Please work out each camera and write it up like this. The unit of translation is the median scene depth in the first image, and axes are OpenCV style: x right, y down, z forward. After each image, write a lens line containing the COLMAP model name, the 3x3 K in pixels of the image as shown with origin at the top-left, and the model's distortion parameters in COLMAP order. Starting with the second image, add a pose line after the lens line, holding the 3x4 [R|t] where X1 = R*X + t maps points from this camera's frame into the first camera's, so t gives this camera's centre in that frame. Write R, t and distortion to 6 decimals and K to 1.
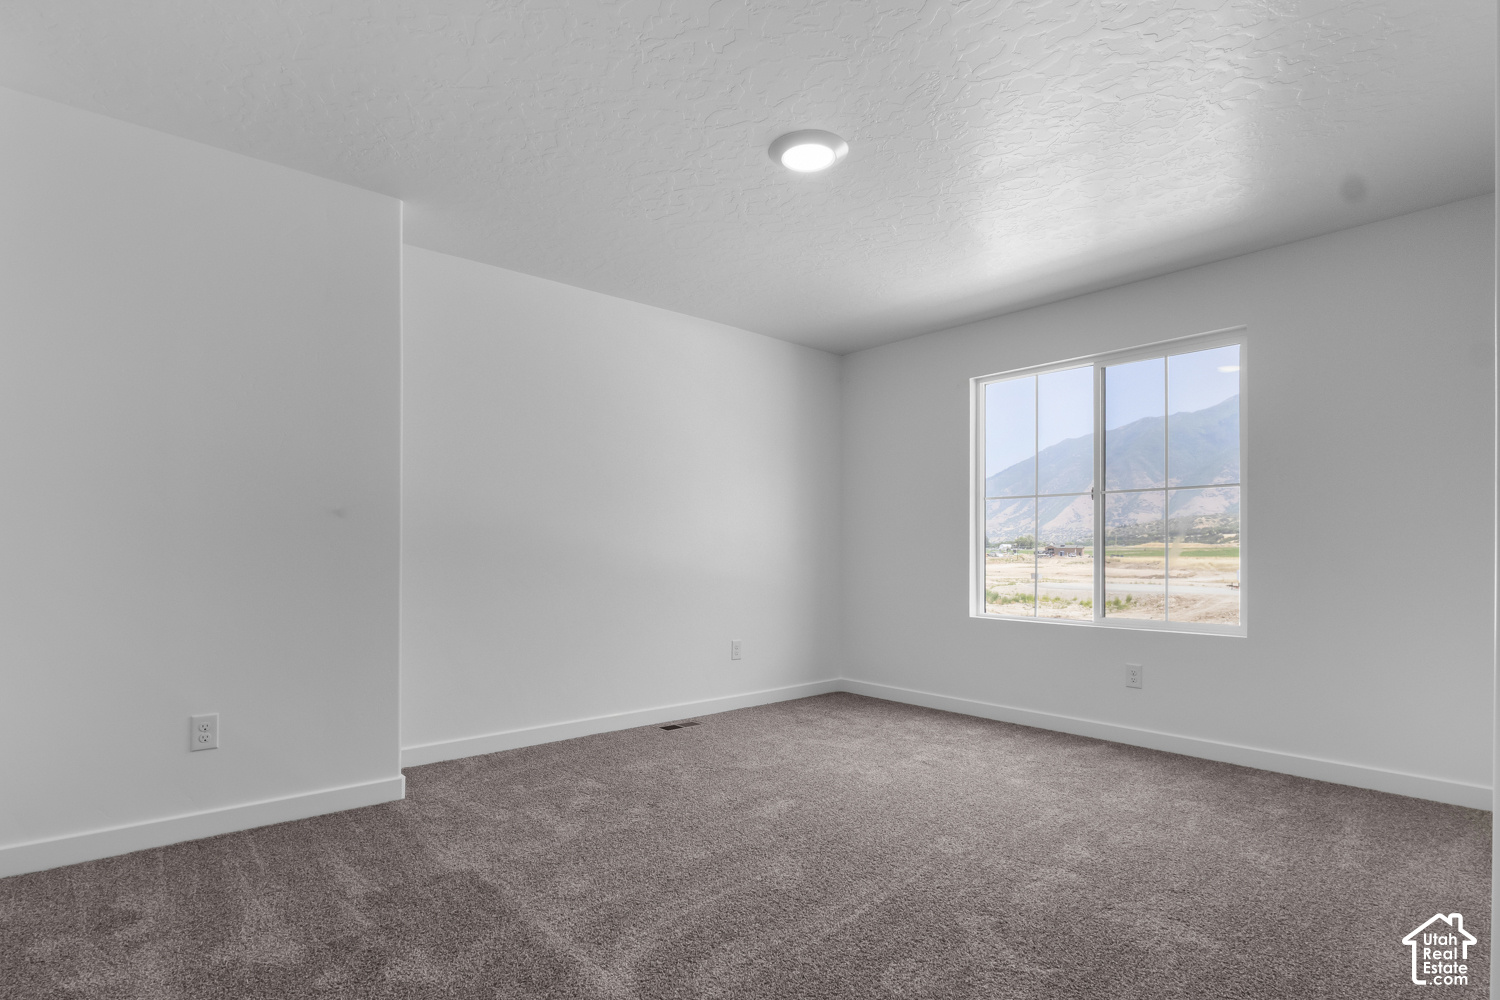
lens RADIAL K [[715.0, 0, 766.3], [0, 715.0, 539.6], [0, 0, 1]] dist [-0.010555, 0.001914]
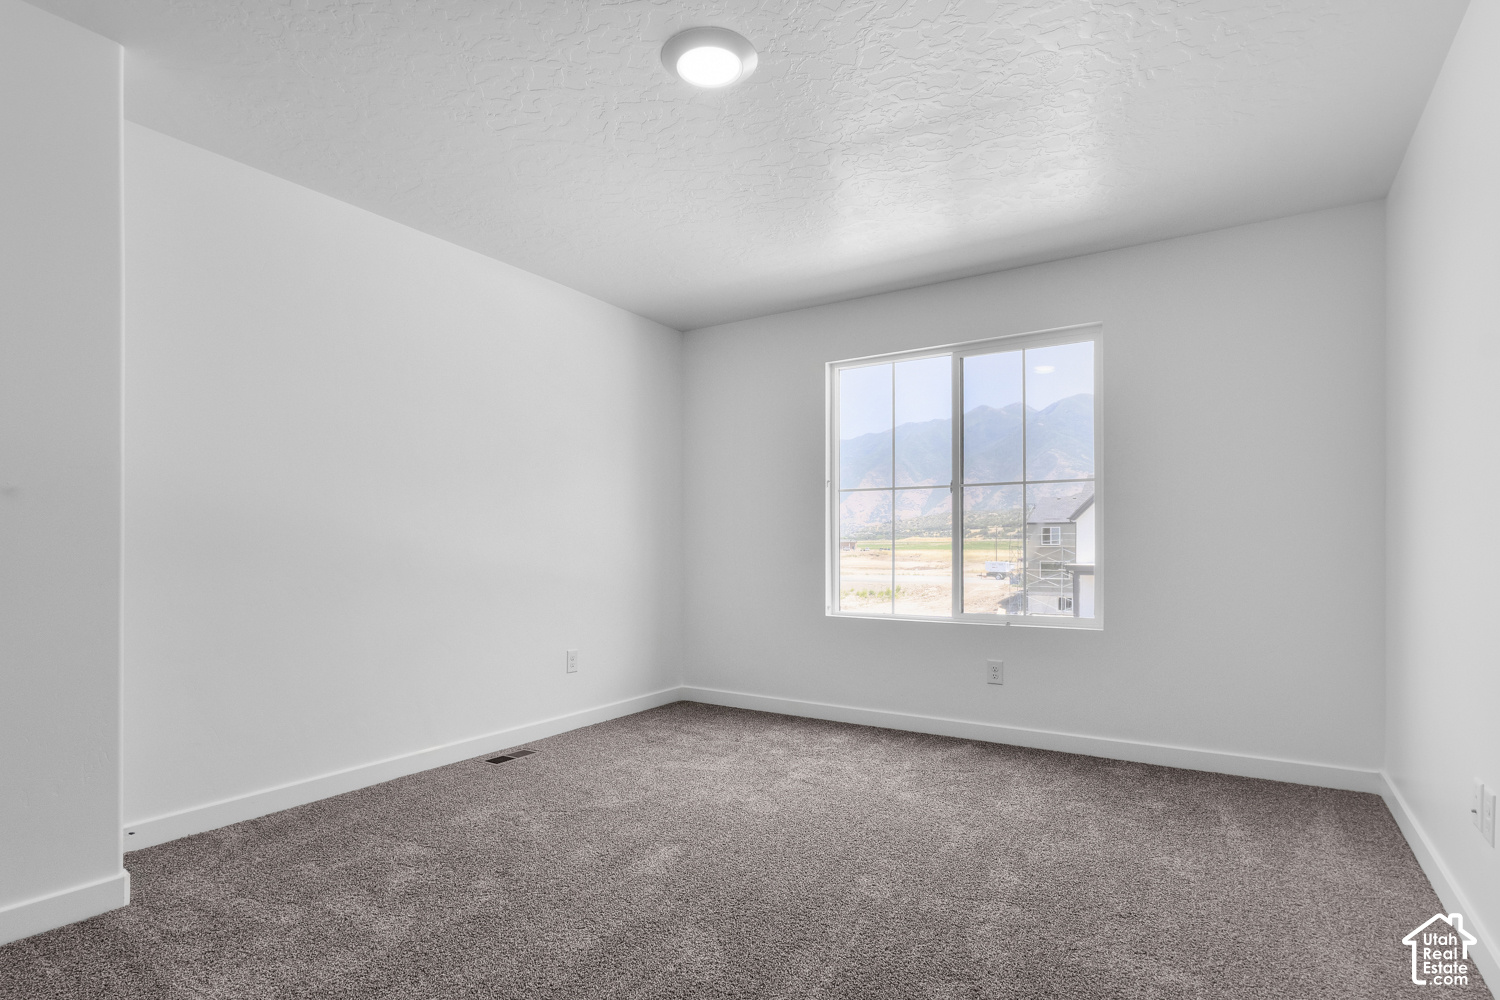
lens RADIAL K [[715.0, 0, 731.9], [0, 715.0, 535.2], [0, 0, 1]] dist [-0.010555, 0.001914]
pose [[0.968800, -0.000031, 0.247843, -0.104721], [-0.000263, 0.999999, 0.001152, 0.001703], [-0.247843, -0.001181, 0.968799, 0.175766]]
